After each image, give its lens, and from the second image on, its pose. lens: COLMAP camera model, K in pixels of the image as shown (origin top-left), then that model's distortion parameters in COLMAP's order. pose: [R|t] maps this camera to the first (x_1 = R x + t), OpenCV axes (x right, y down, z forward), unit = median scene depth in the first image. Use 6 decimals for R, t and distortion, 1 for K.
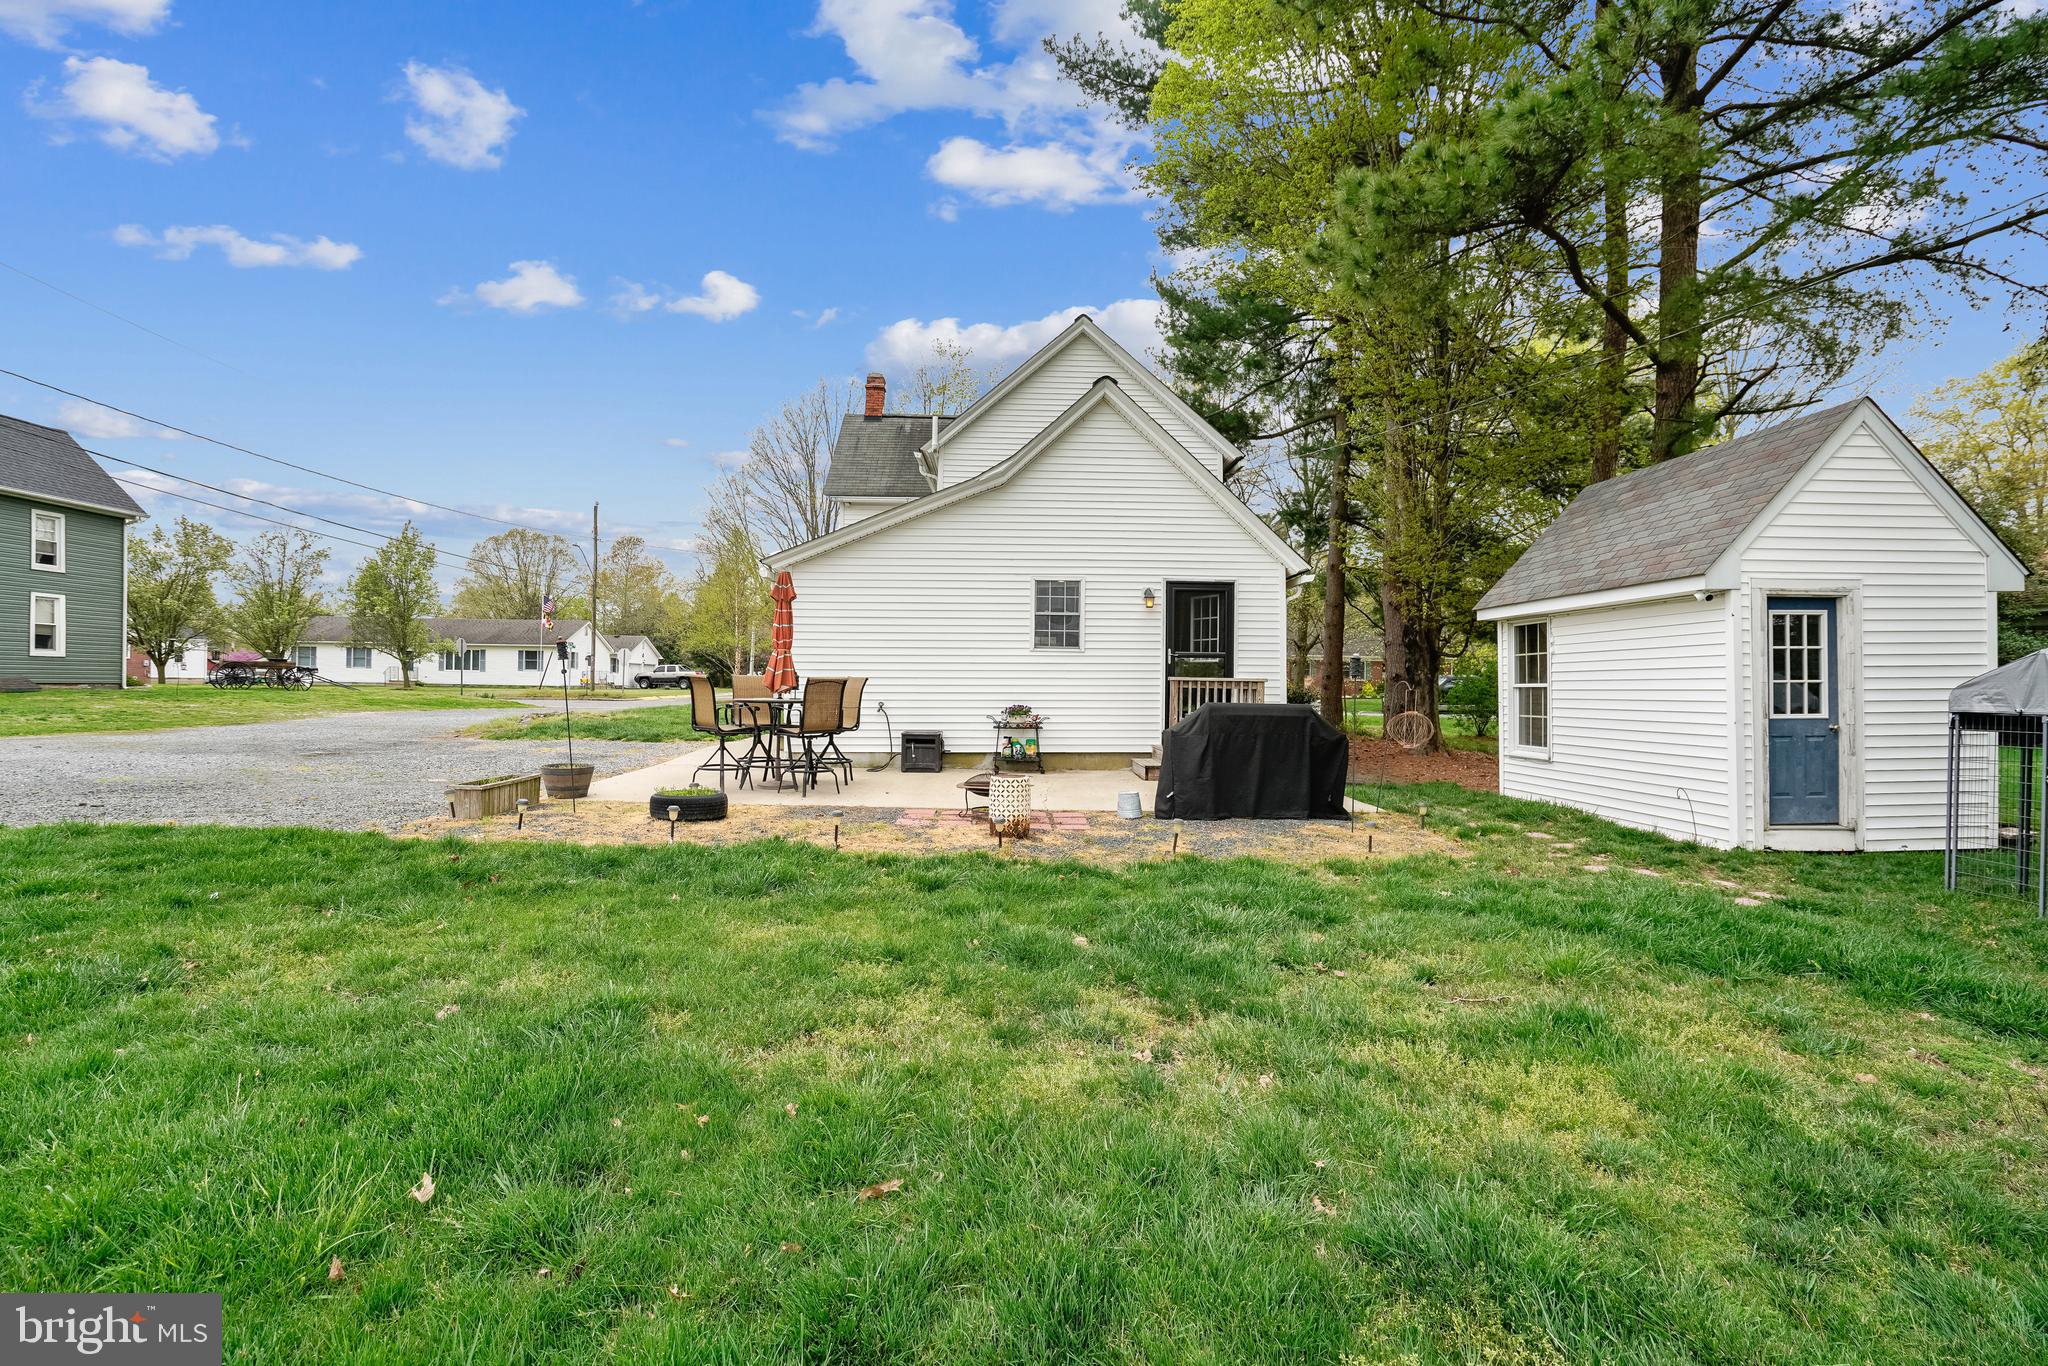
lens RADIAL K [[944.1, 0, 1032.4], [0, 944.1, 677.1], [0, 0, 1]] dist [-0.026491, 0.000369]
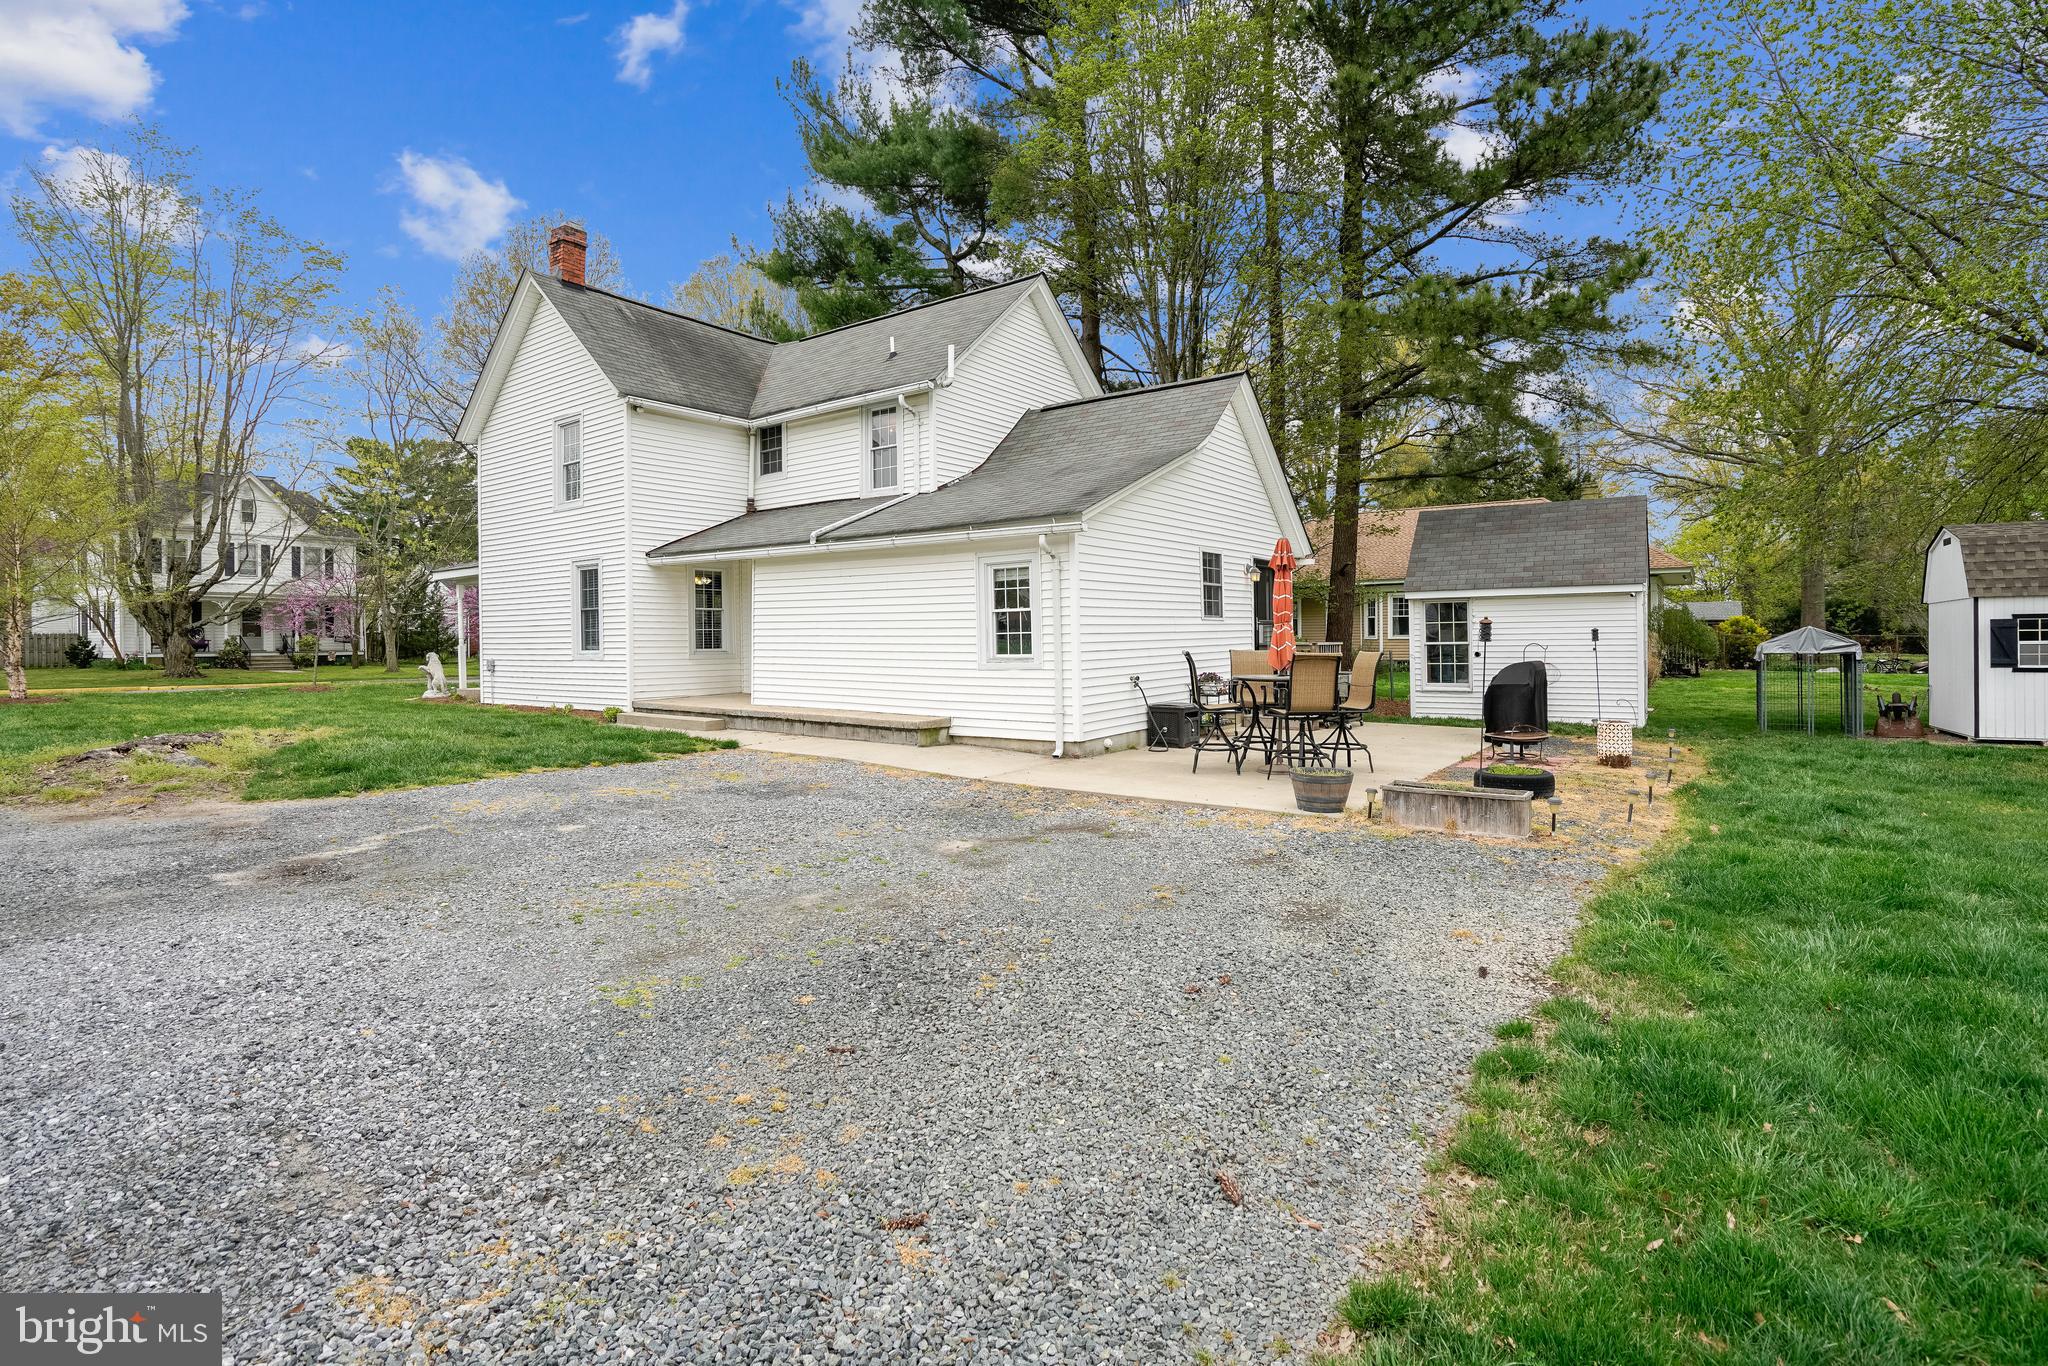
lens RADIAL K [[974.2, 0, 1023.0], [0, 974.2, 654.5], [0, 0, 1]] dist [-0.059254, 0.019599]
pose [[0.616387, -0.031044, 0.786831, -0.971578], [0.010209, 0.999454, 0.031436, -0.025231], [-0.787377, -0.011344, 0.616367, 0.502559]]
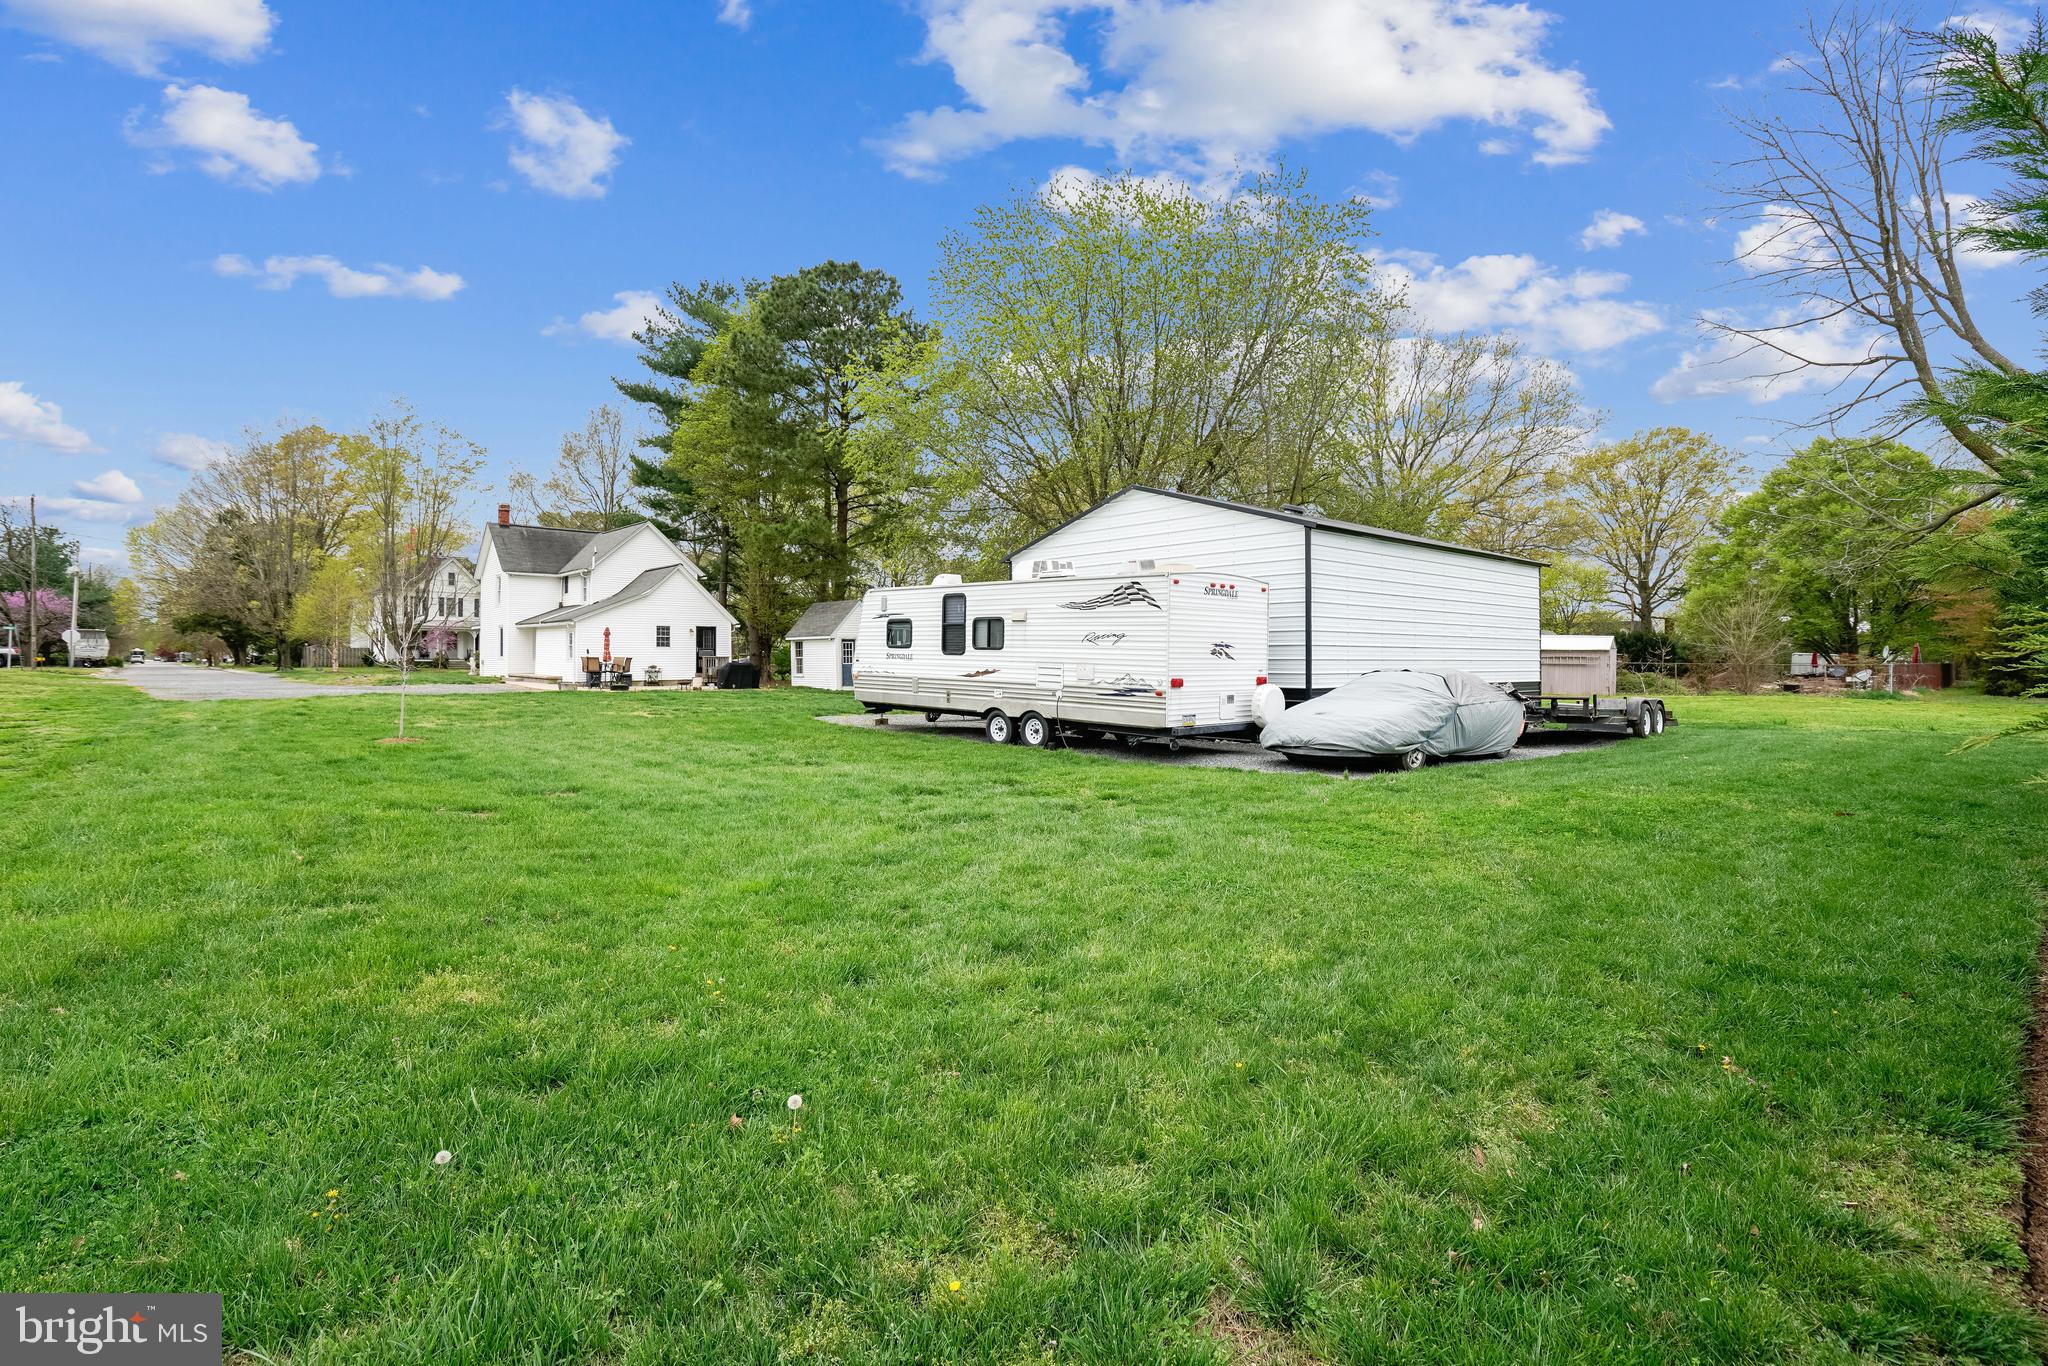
lens RADIAL K [[974.2, 0, 1023.0], [0, 974.2, 654.5], [0, 0, 1]] dist [-0.059254, 0.019599]
pose [[0.764352, -0.007396, 0.644757, -1.156971], [0.002250, 0.999959, 0.008802, -0.032180], [-0.644795, -0.005277, 0.764337, -2.287679]]
